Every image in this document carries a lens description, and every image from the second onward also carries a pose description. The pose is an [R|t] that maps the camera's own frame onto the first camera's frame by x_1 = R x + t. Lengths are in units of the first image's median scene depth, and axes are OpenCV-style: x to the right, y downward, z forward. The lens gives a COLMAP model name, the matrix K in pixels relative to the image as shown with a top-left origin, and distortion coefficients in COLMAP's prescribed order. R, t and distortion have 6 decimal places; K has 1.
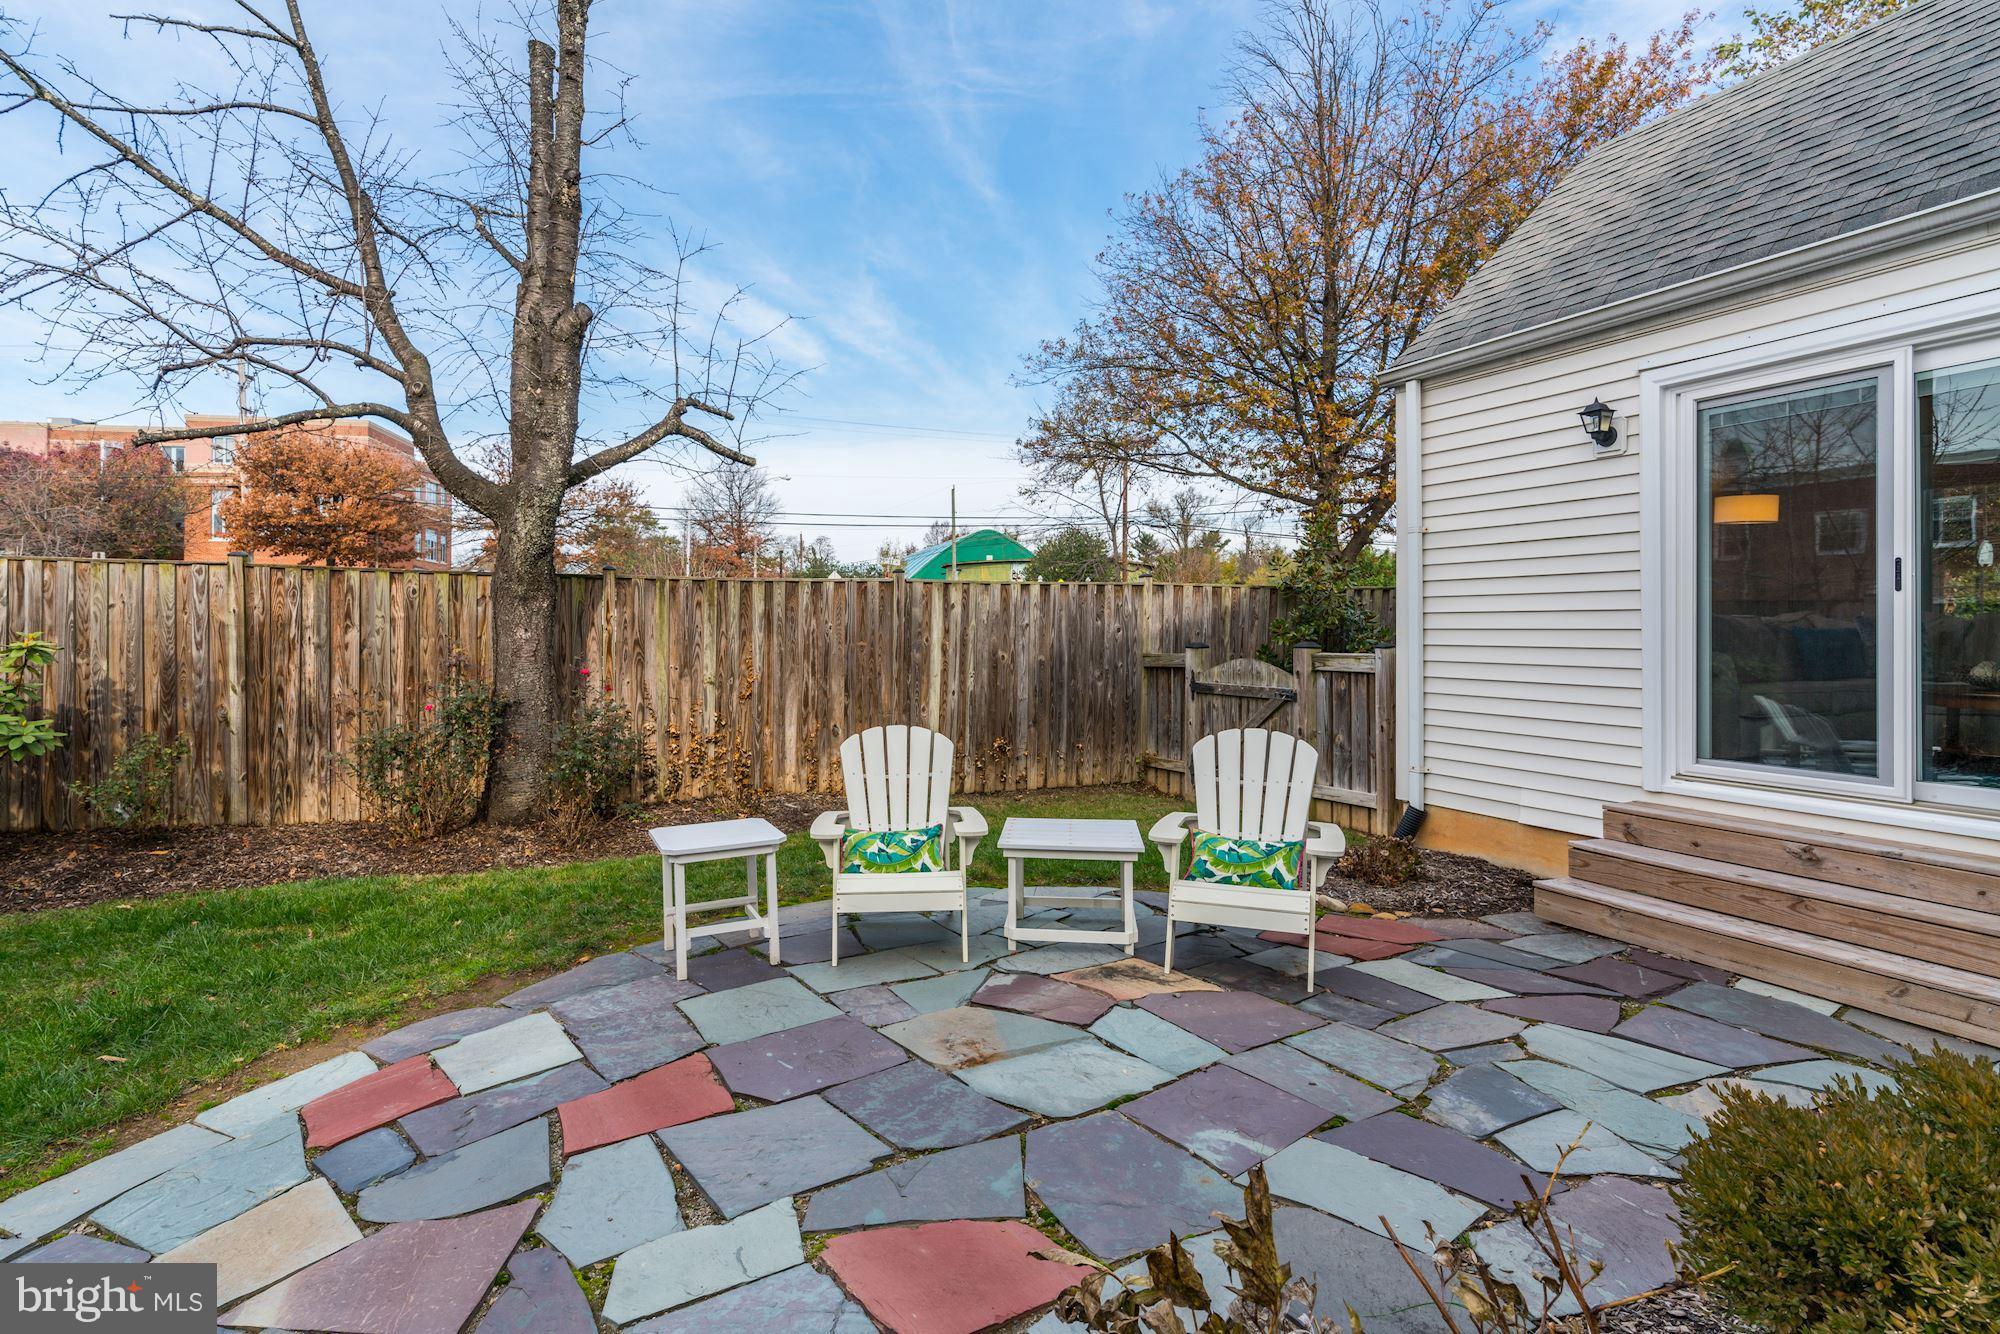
lens RADIAL K [[990.0, 0, 946.7], [0, 990.0, 620.5], [0, 0, 1]] dist [-0.005191, 0.002035]
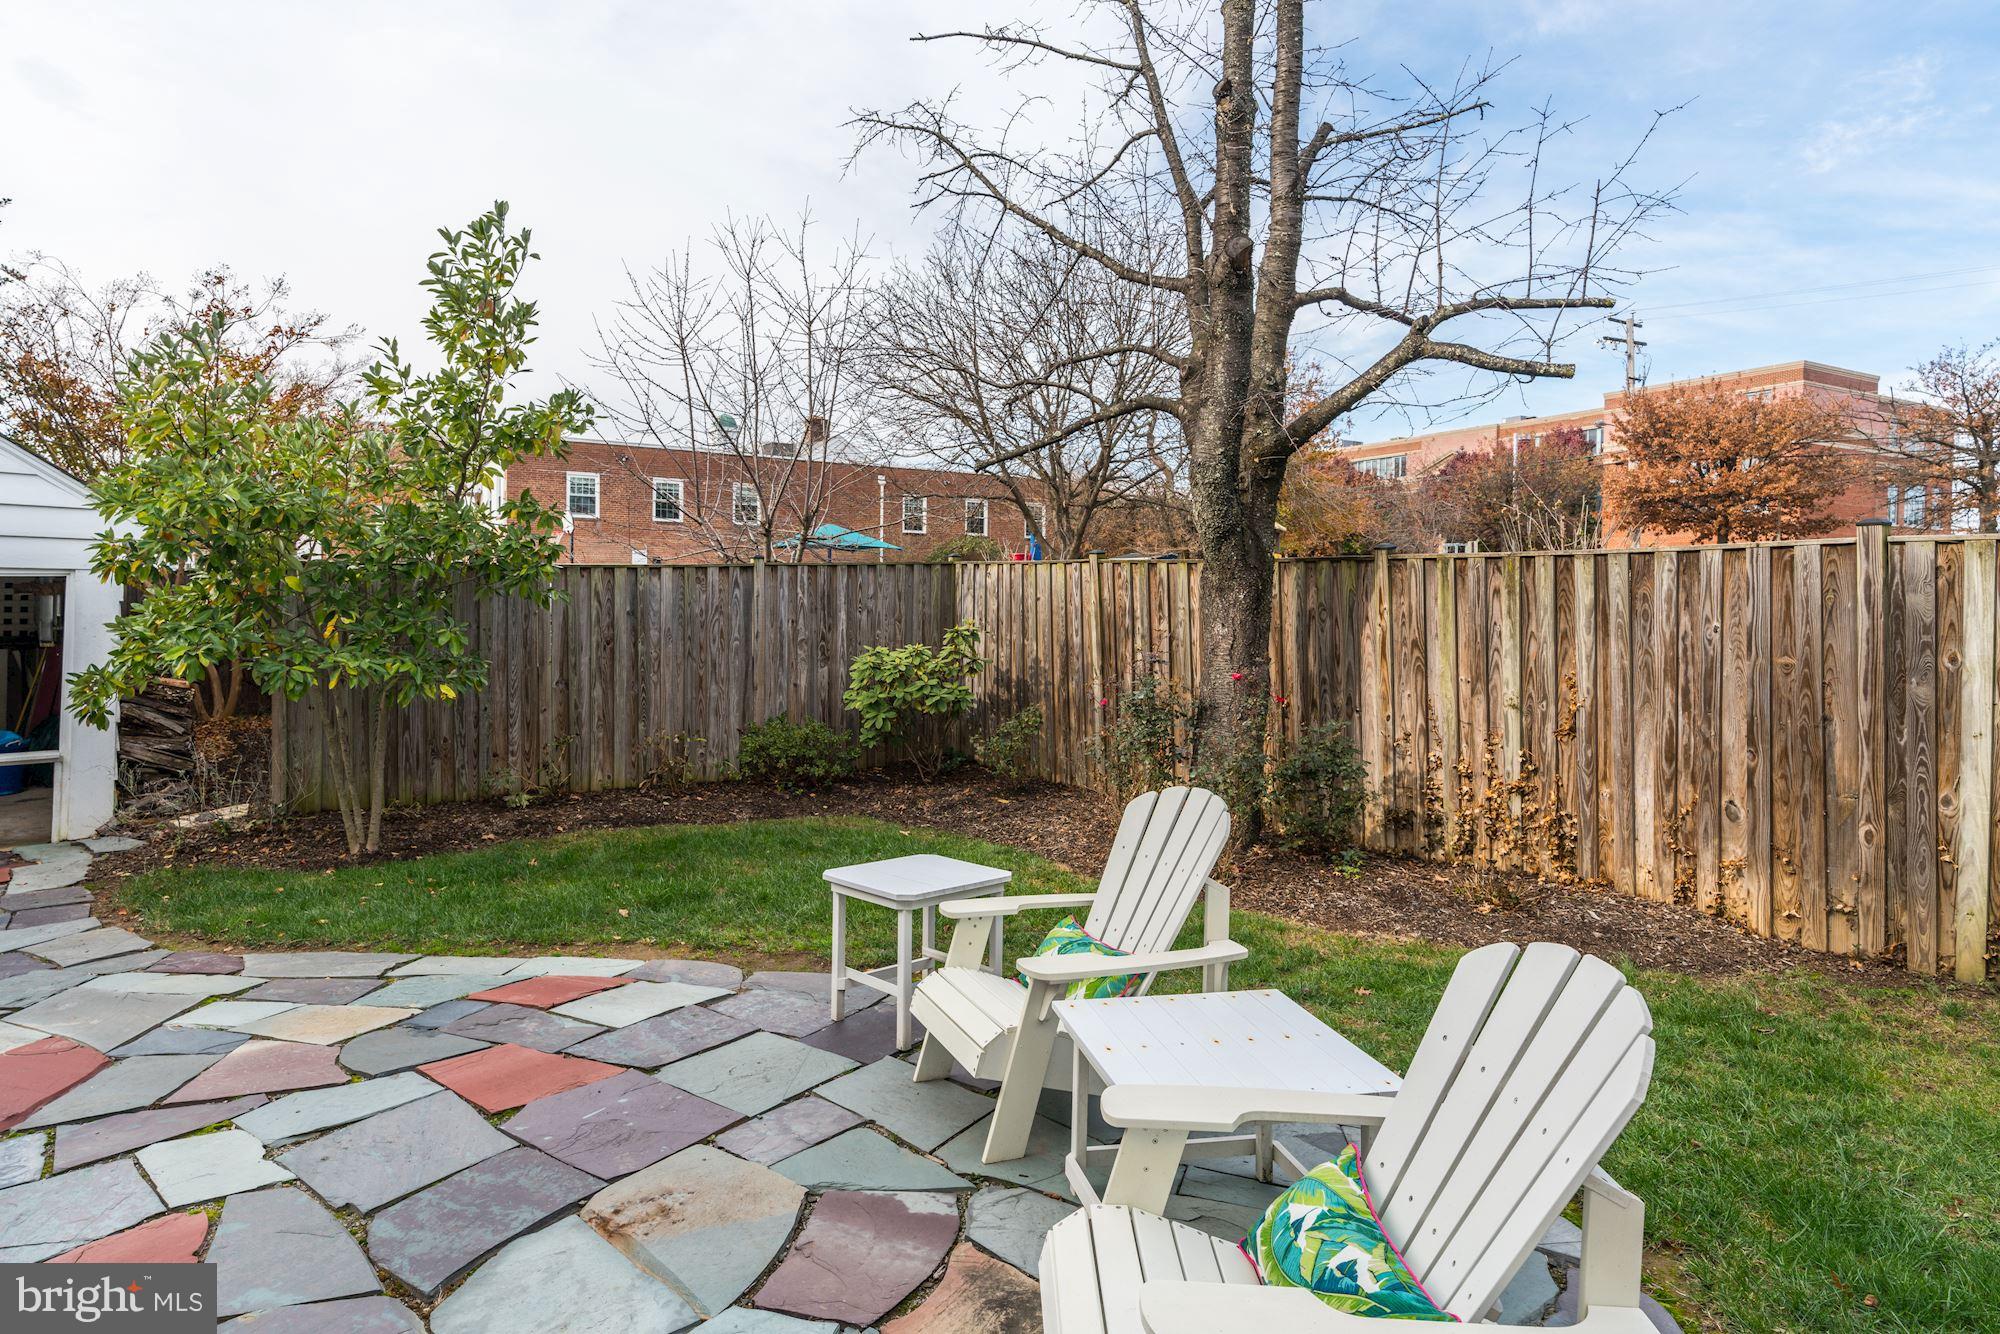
lens RADIAL K [[1101.3, 0, 985.8], [0, 1101.3, 619.1], [0, 0, 1]] dist [-0.011443, 0.001753]
pose [[0.324407, 0.014796, -0.945802, 0.386113], [-0.001187, 0.999883, 0.015235, -0.009058], [0.945917, -0.003820, 0.324387, 0.434975]]
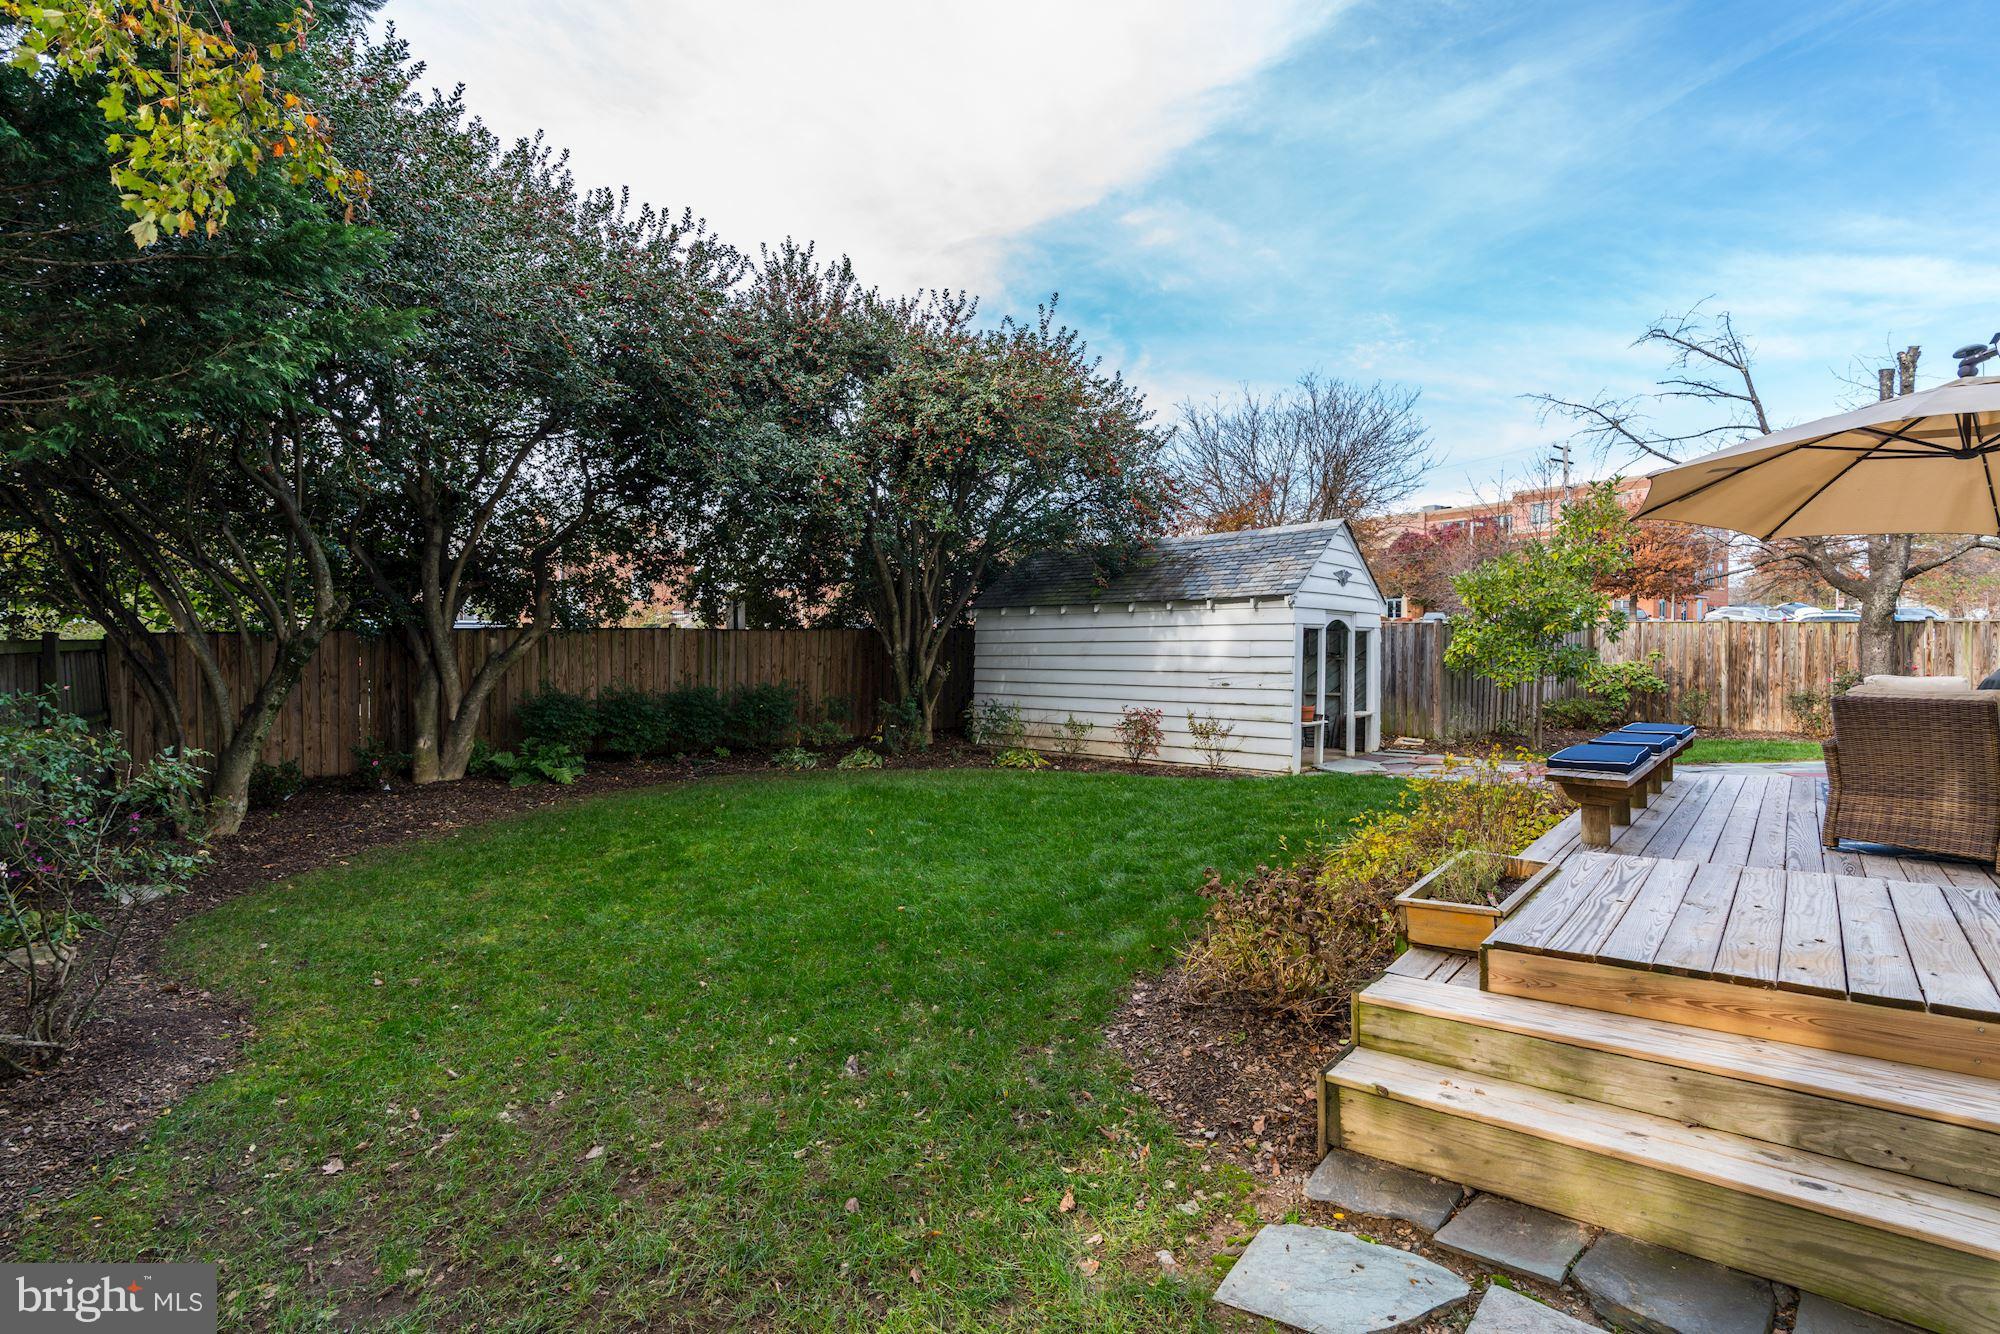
lens RADIAL K [[946.4, 0, 983.1], [0, 946.4, 654.9], [0, 0, 1]] dist [0.000363, 0.001188]
pose [[0.443194, 0.006303, -0.896404, 0.526107], [0.006172, 0.999930, 0.010082, -0.008376], [0.896405, -0.010001, 0.443124, -1.554712]]
